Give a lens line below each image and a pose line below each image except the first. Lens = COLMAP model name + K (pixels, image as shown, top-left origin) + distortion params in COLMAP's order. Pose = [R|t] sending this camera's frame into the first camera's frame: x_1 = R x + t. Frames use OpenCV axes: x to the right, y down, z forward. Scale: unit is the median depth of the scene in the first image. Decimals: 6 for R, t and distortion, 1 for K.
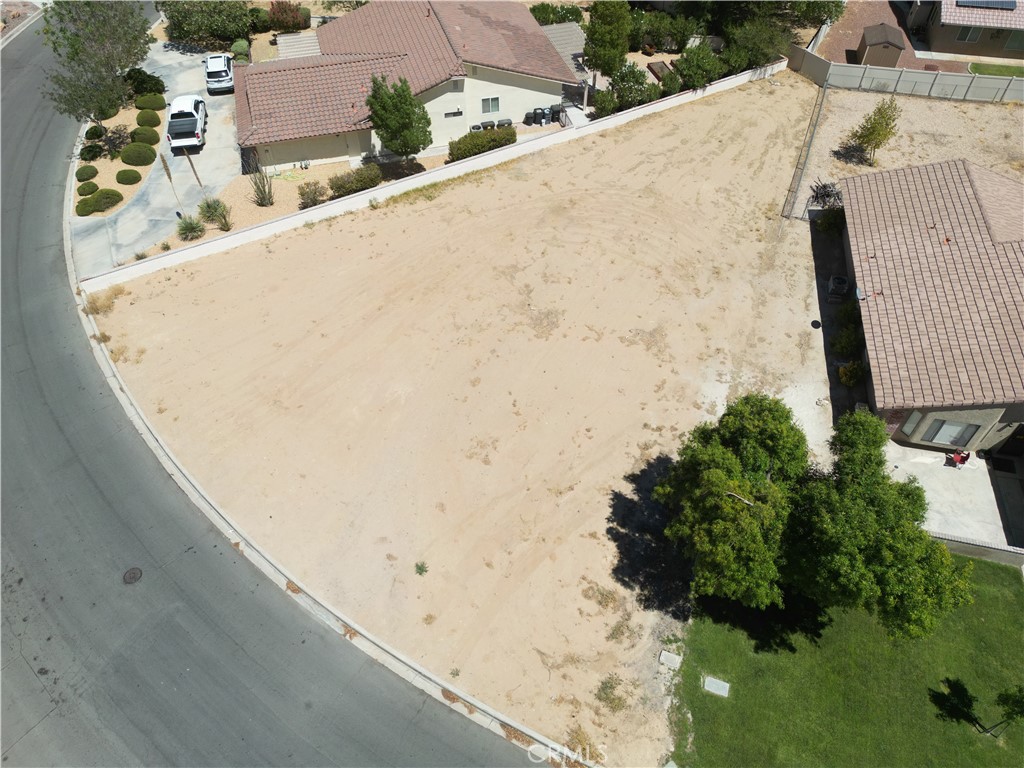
lens RADIAL K [[715.3, 0, 514.9], [0, 715.3, 386.8], [0, 0, 1]] dist [0.073435, -0.078573]
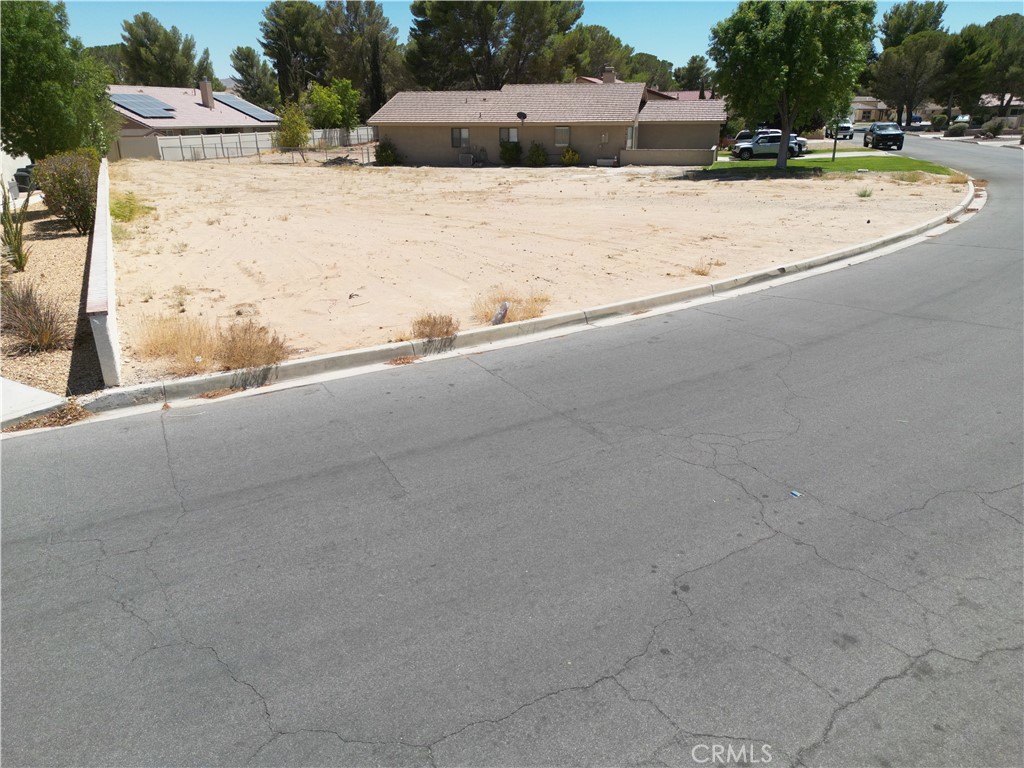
lens RADIAL K [[715.3, 0, 514.9], [0, 715.3, 386.8], [0, 0, 1]] dist [0.073435, -0.078573]
pose [[0.045851, -0.348237, 0.936285, -0.823006], [0.760510, 0.619882, 0.193312, -0.080668], [-0.647705, 0.703191, 0.293260, 0.895995]]
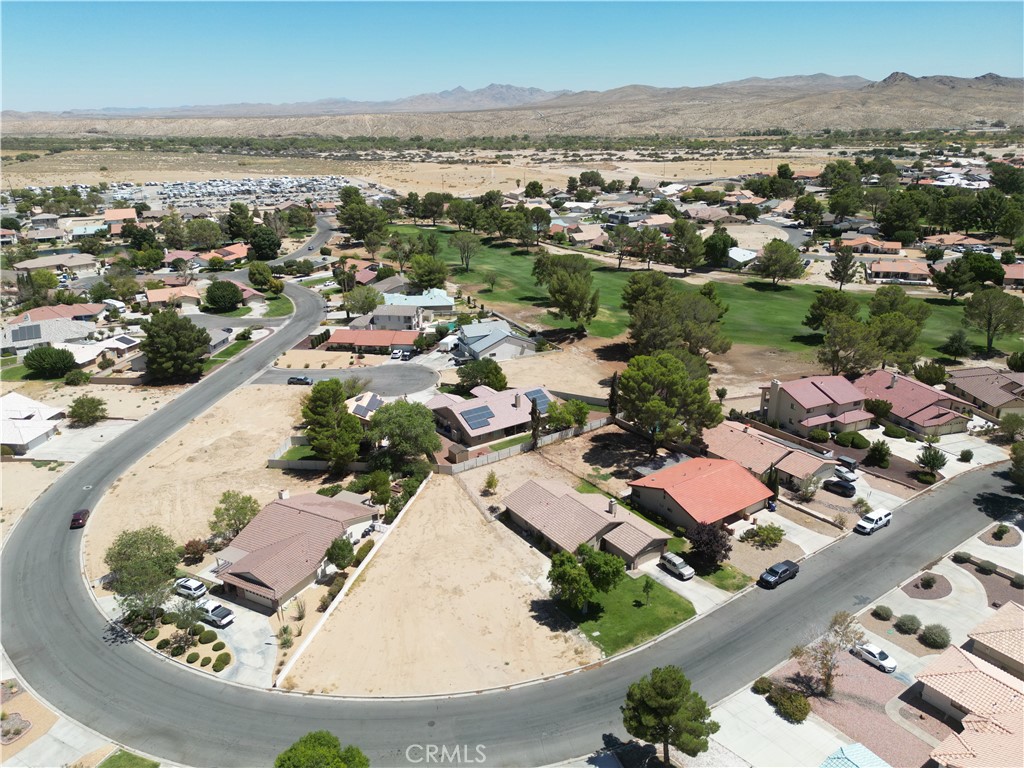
lens RADIAL K [[715.3, 0, 514.9], [0, 715.3, 386.8], [0, 0, 1]] dist [0.073435, -0.078573]
pose [[0.689530, -0.263166, 0.674753, -1.339022], [0.555864, 0.789532, -0.260106, 0.111585], [-0.464288, 0.554422, 0.690690, -1.234272]]
